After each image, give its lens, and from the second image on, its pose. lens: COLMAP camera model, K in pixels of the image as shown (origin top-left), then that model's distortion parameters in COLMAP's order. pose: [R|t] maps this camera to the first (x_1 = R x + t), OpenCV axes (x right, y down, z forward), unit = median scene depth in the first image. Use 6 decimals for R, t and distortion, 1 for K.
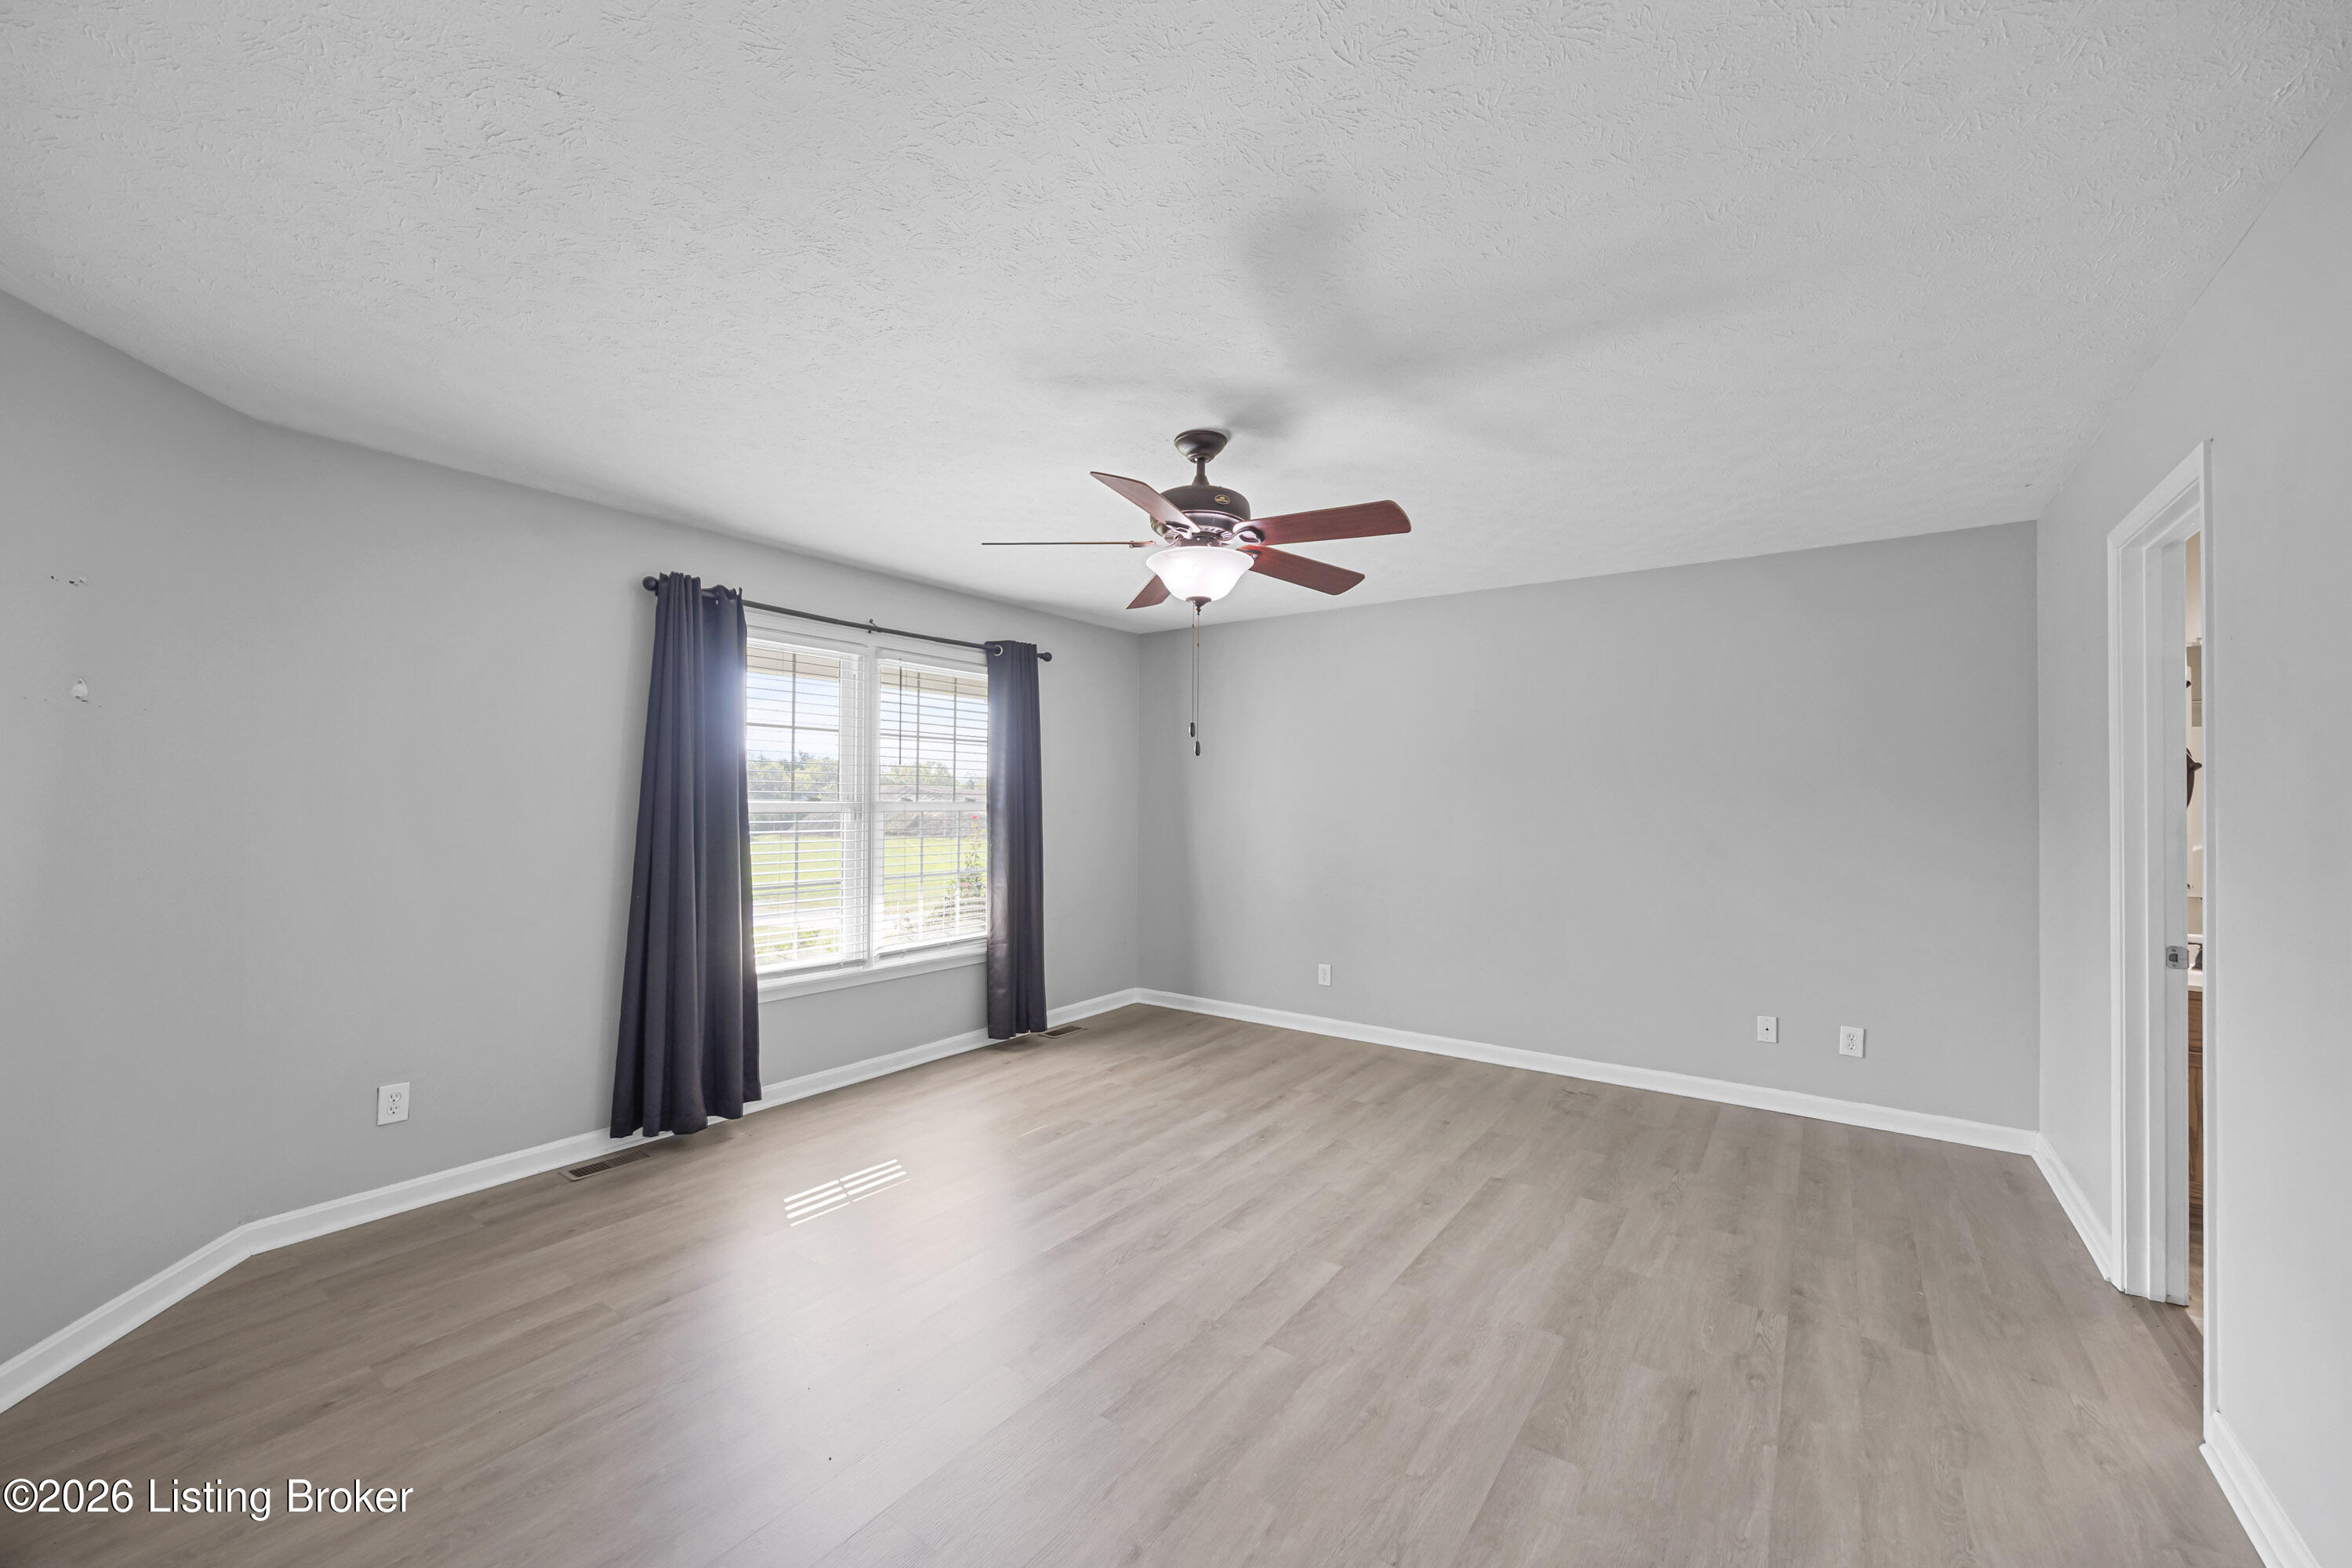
lens RADIAL K [[900.1, 0, 1174.4], [0, 900.1, 796.0], [0, 0, 1]] dist [-0.001745, -0.000235]
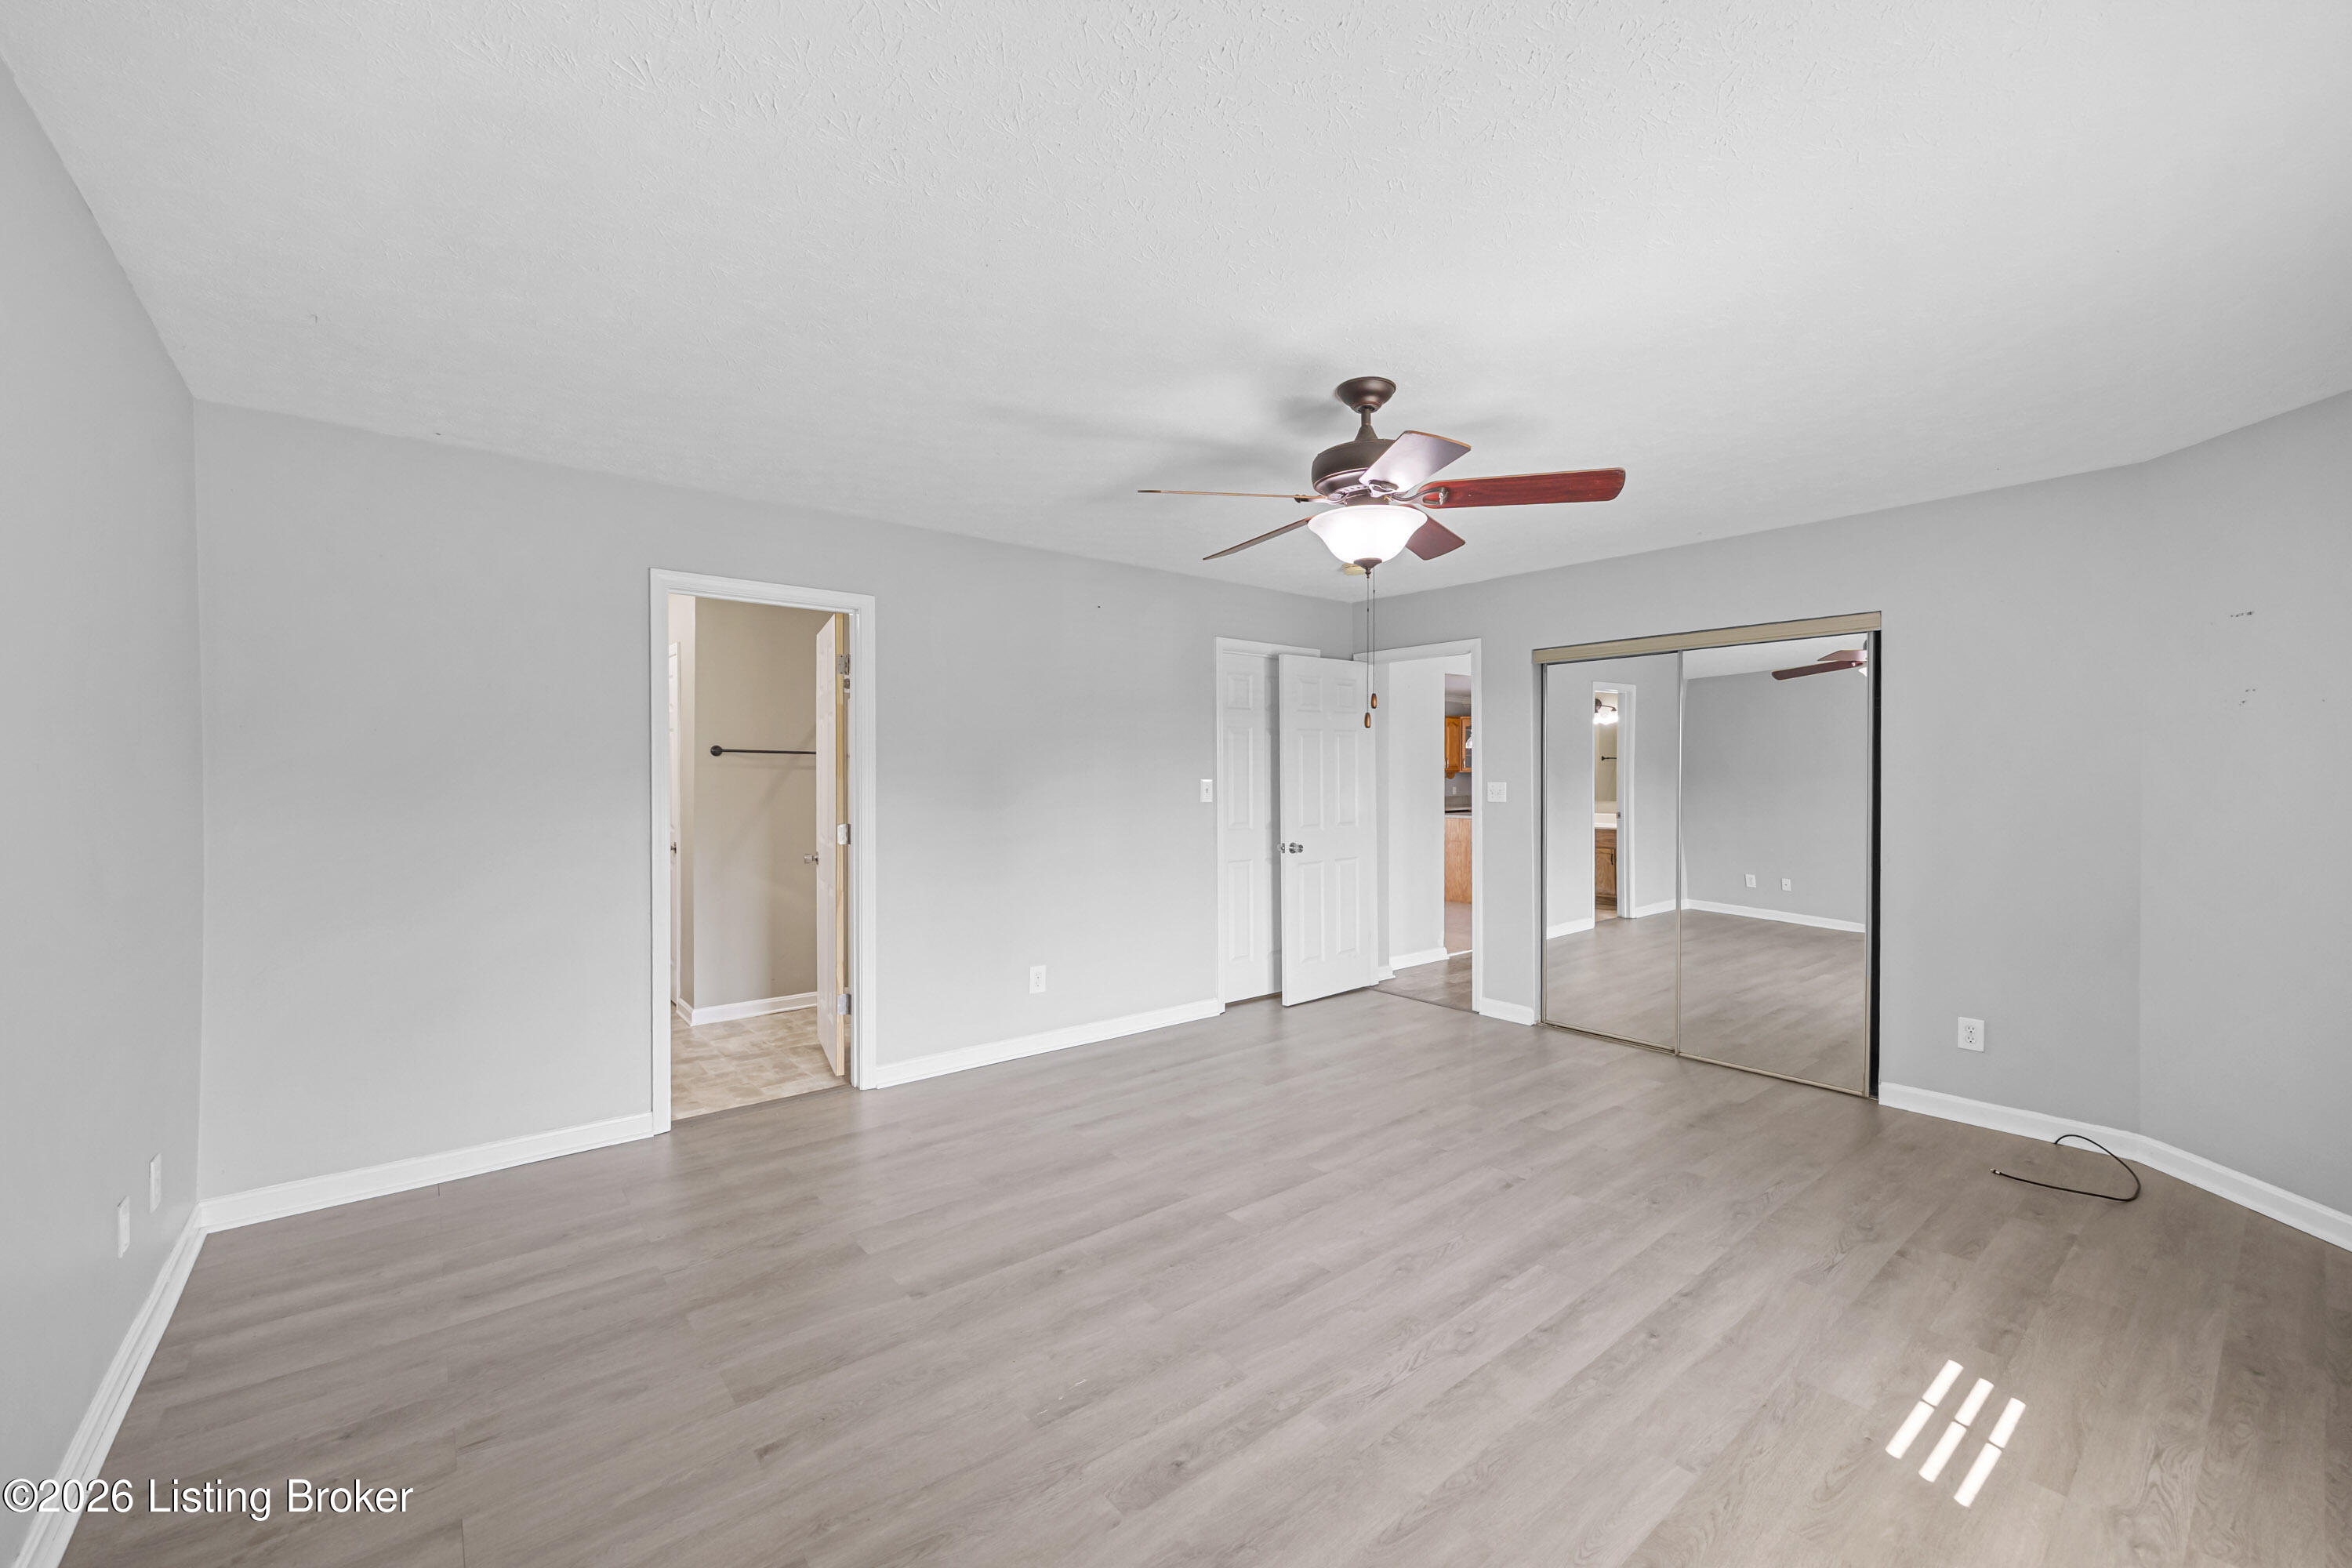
lens RADIAL K [[900.1, 0, 1174.4], [0, 900.1, 796.0], [0, 0, 1]] dist [-0.001745, -0.000235]
pose [[-0.961354, -0.008666, 0.275179, -0.034330], [-0.005001, 0.999889, 0.014016, 0.020250], [-0.275269, 0.012099, -0.961291, 1.752479]]
